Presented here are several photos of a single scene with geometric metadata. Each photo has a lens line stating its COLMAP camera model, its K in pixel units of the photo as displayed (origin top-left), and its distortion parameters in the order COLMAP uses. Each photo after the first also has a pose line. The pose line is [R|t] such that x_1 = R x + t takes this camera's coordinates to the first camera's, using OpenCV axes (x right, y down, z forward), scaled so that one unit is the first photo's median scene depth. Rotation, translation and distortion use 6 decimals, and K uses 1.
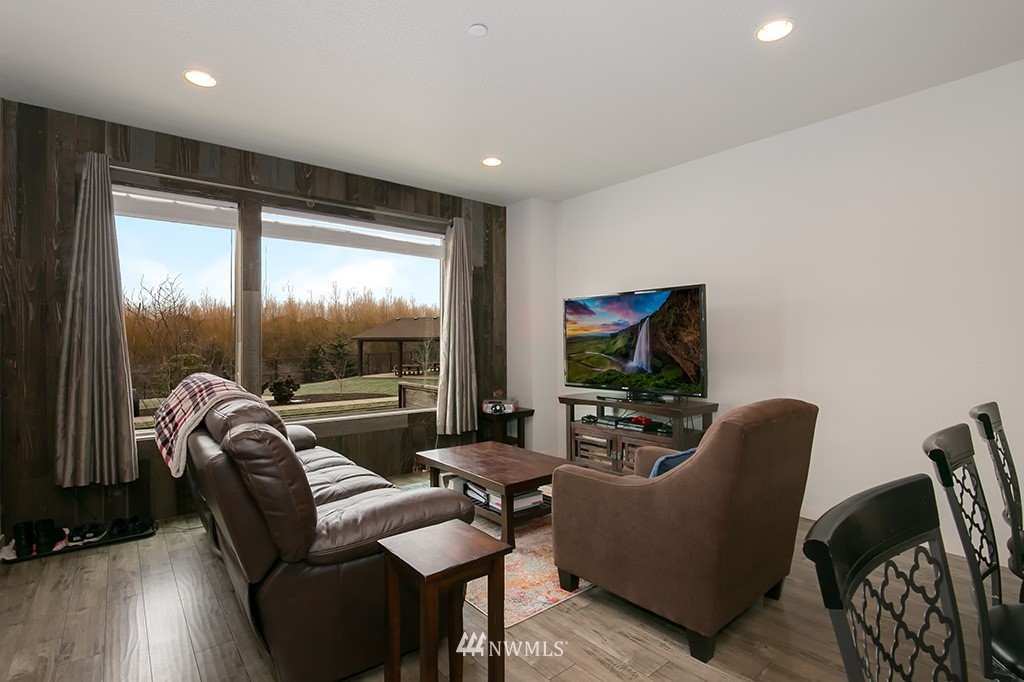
lens RADIAL K [[490.8, 0, 510.8], [0, 490.8, 343.1], [0, 0, 1]] dist [-0.021835, -0.000500]
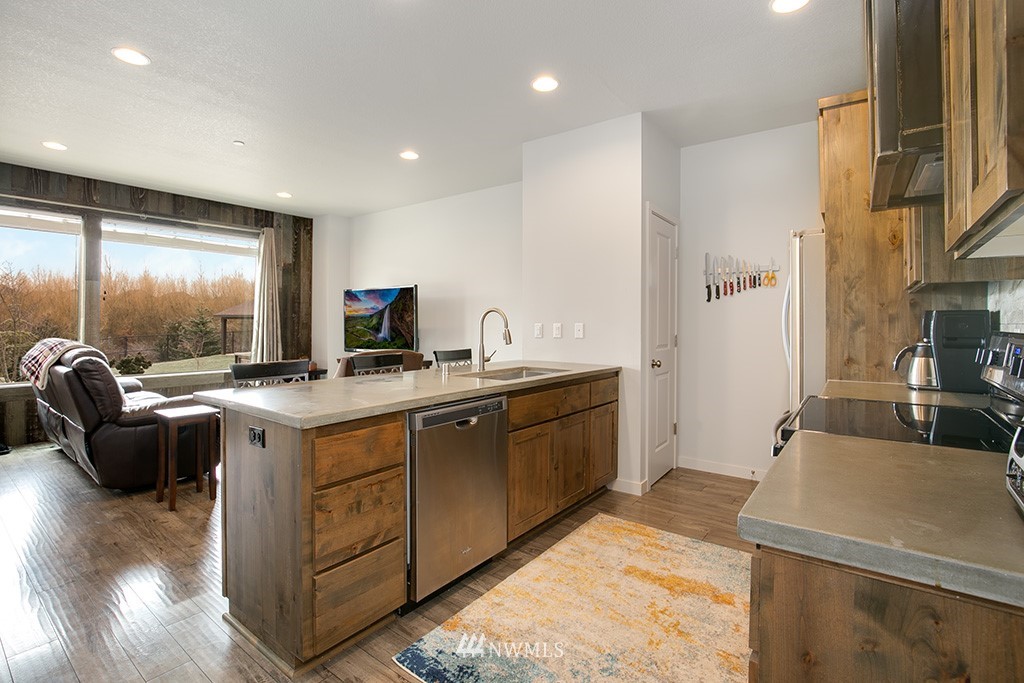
lens RADIAL K [[478.1, 0, 505.0], [0, 478.1, 320.6], [0, 0, 1]] dist [-0.026035, 0.001332]
pose [[0.974408, 0.009258, 0.224594, 0.279015], [-0.008368, 0.999953, -0.004913, 0.002125], [-0.224629, 0.002908, 0.974440, -0.499394]]
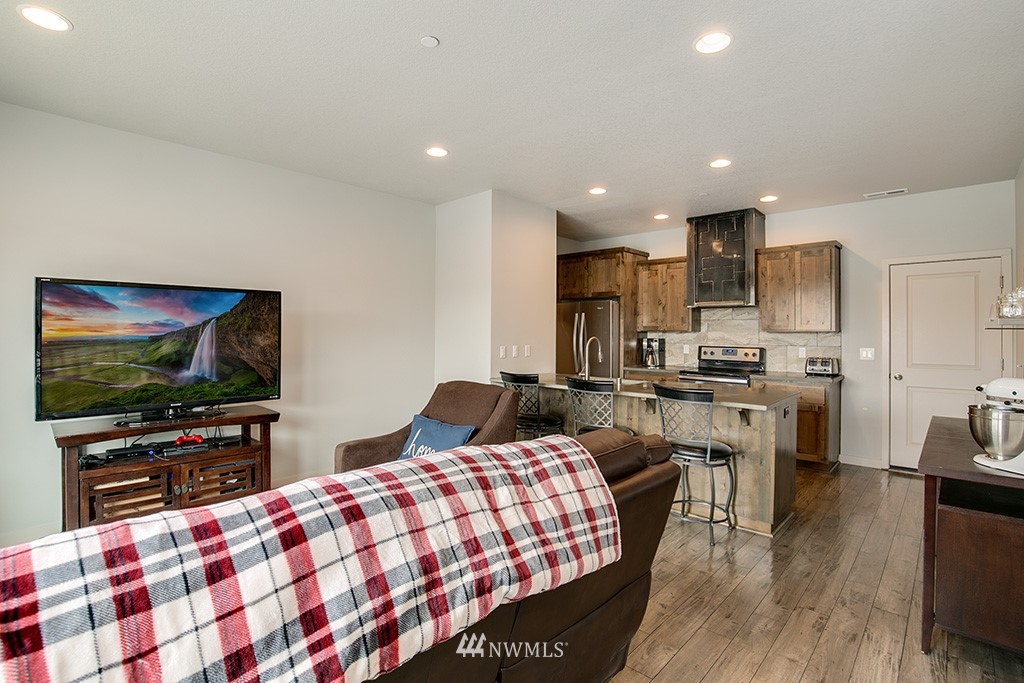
lens RADIAL K [[478.1, 0, 508.8], [0, 478.1, 334.4], [0, 0, 1]] dist [-0.026035, 0.001332]
pose [[-0.115418, -0.000391, 0.993317, -0.589634], [-0.005667, 0.999984, -0.000265, -0.025339], [-0.993301, -0.005660, -0.115418, 0.530620]]
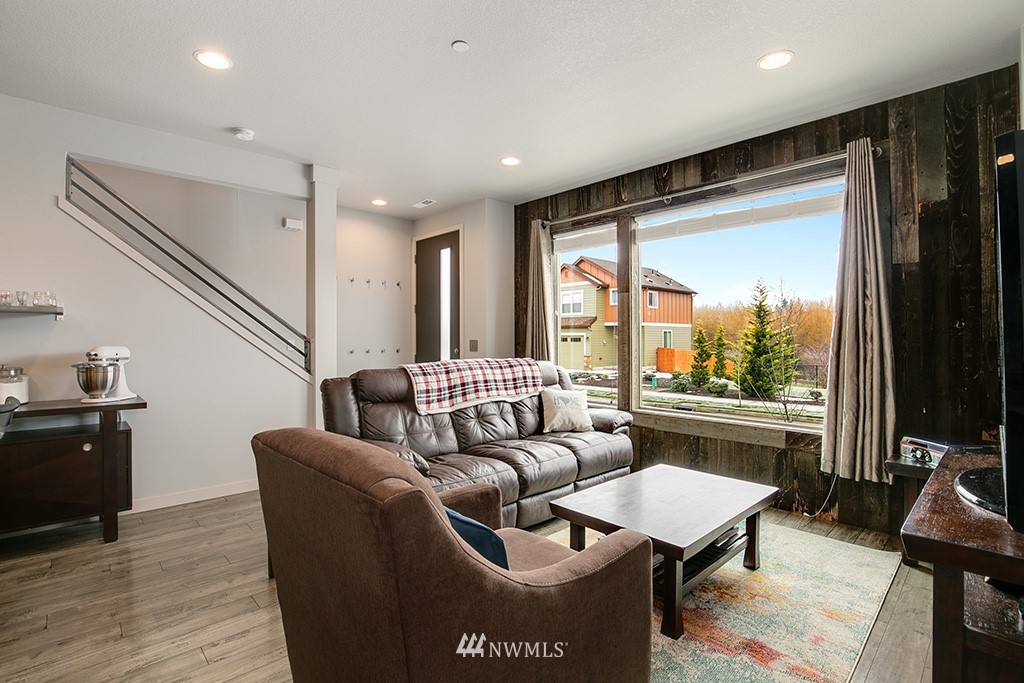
lens RADIAL K [[478.1, 0, 505.2], [0, 478.1, 331.2], [0, 0, 1]] dist [-0.026035, 0.001332]
pose [[0.068299, -0.010909, -0.997605, 0.548801], [-0.000571, 0.999940, -0.010974, -0.000480], [0.997665, 0.001319, 0.068288, 0.586011]]
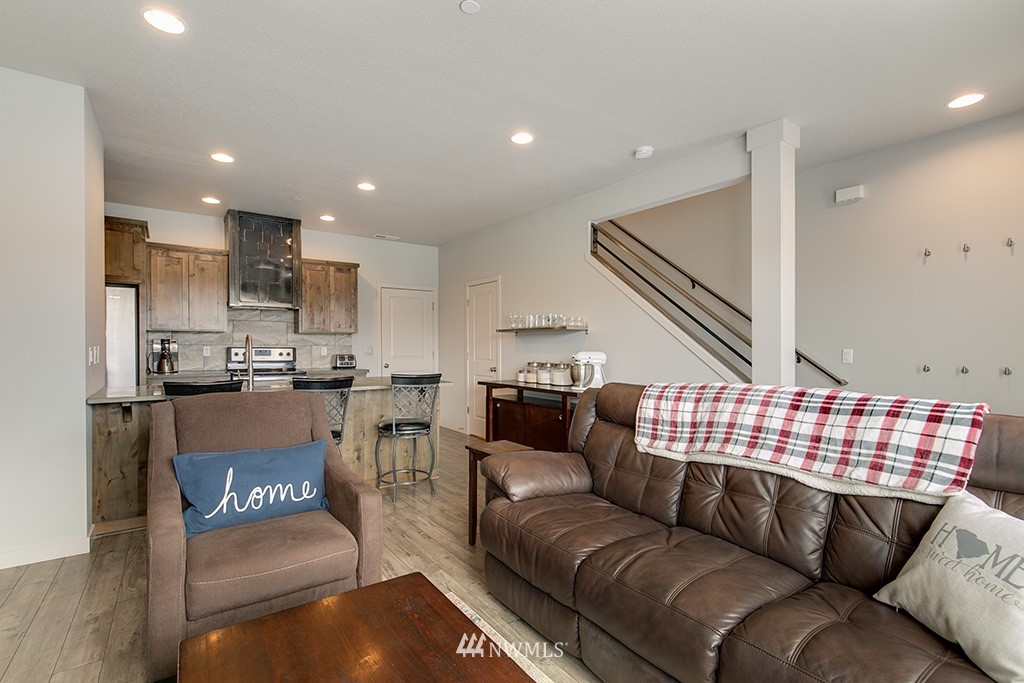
lens RADIAL K [[478.1, 0, 519.1], [0, 478.1, 349.6], [0, 0, 1]] dist [-0.026035, 0.001332]
pose [[-0.997892, 0.000212, 0.064891, -0.144049], [0.000748, 0.999966, 0.008239, 0.002259], [-0.064887, 0.008270, -0.997858, 1.086993]]
